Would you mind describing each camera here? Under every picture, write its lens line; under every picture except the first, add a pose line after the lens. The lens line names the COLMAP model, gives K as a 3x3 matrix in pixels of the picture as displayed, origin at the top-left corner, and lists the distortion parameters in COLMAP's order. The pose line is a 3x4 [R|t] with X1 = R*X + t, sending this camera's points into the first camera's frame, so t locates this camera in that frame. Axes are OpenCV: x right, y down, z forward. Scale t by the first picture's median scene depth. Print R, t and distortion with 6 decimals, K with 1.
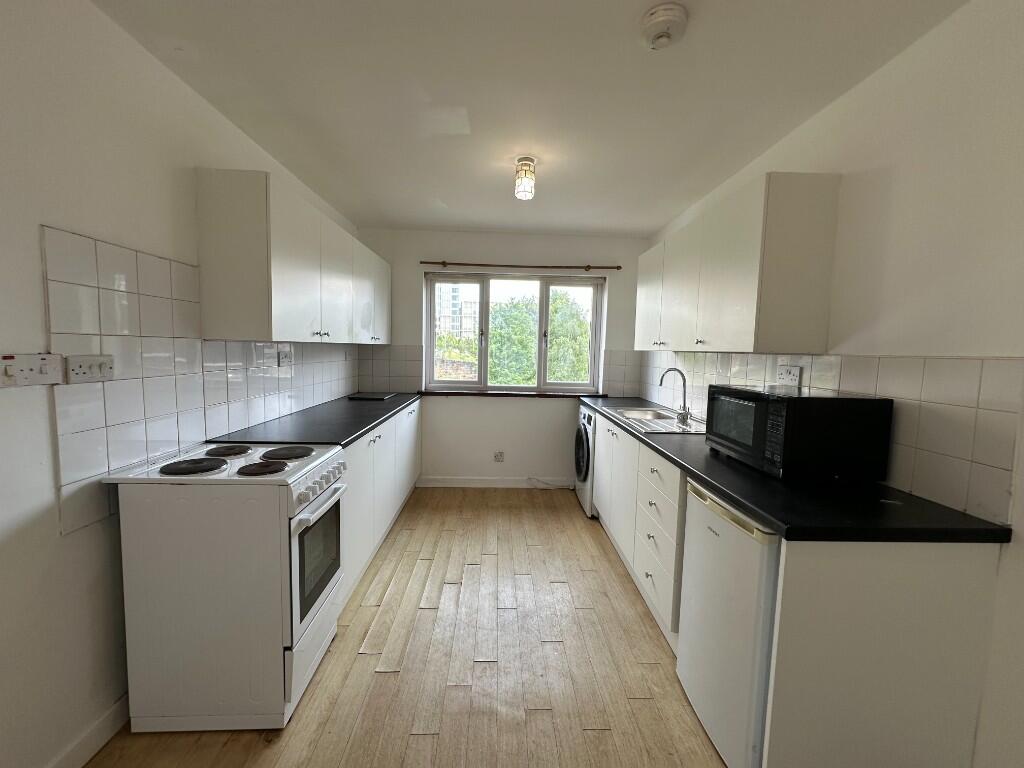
lens RADIAL K [[406.4, 0, 510.4], [0, 406.4, 382.0], [0, 0, 1]] dist [-0.001389, -0.000216]
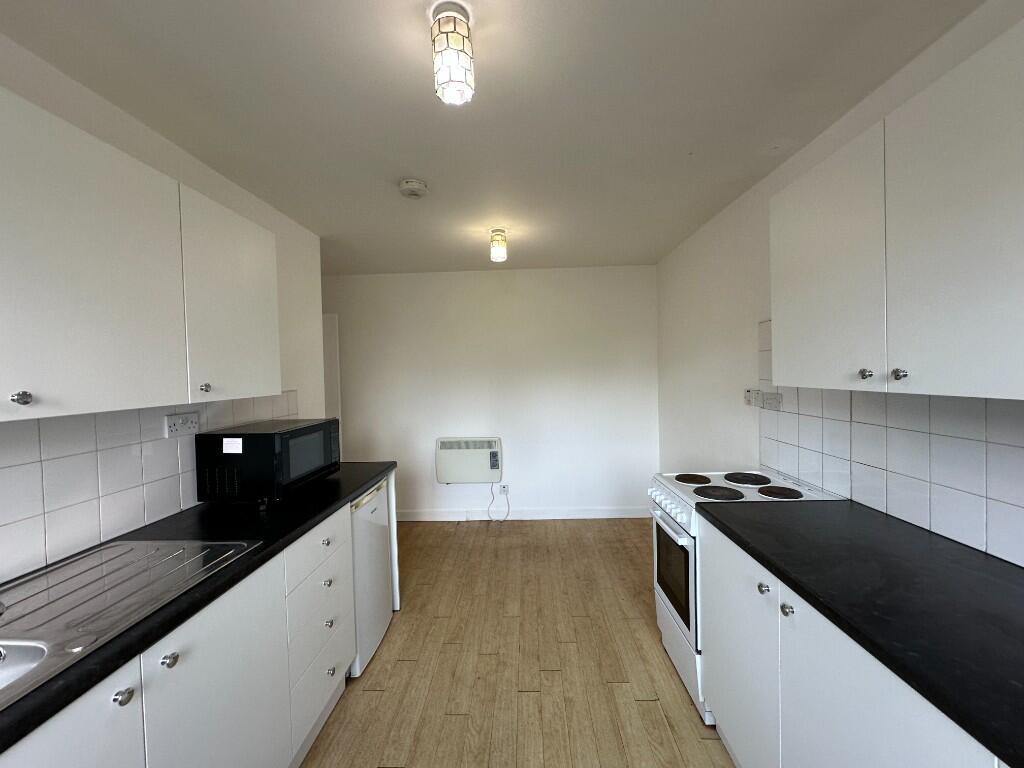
lens RADIAL K [[406.4, 0, 510.4], [0, 406.4, 382.0], [0, 0, 1]] dist [-0.001389, -0.000216]
pose [[-0.997616, 0.001587, 0.068995, -0.086019], [0.008725, 0.994615, 0.103268, -0.202927], [-0.068459, 0.103623, -0.992258, 1.914754]]
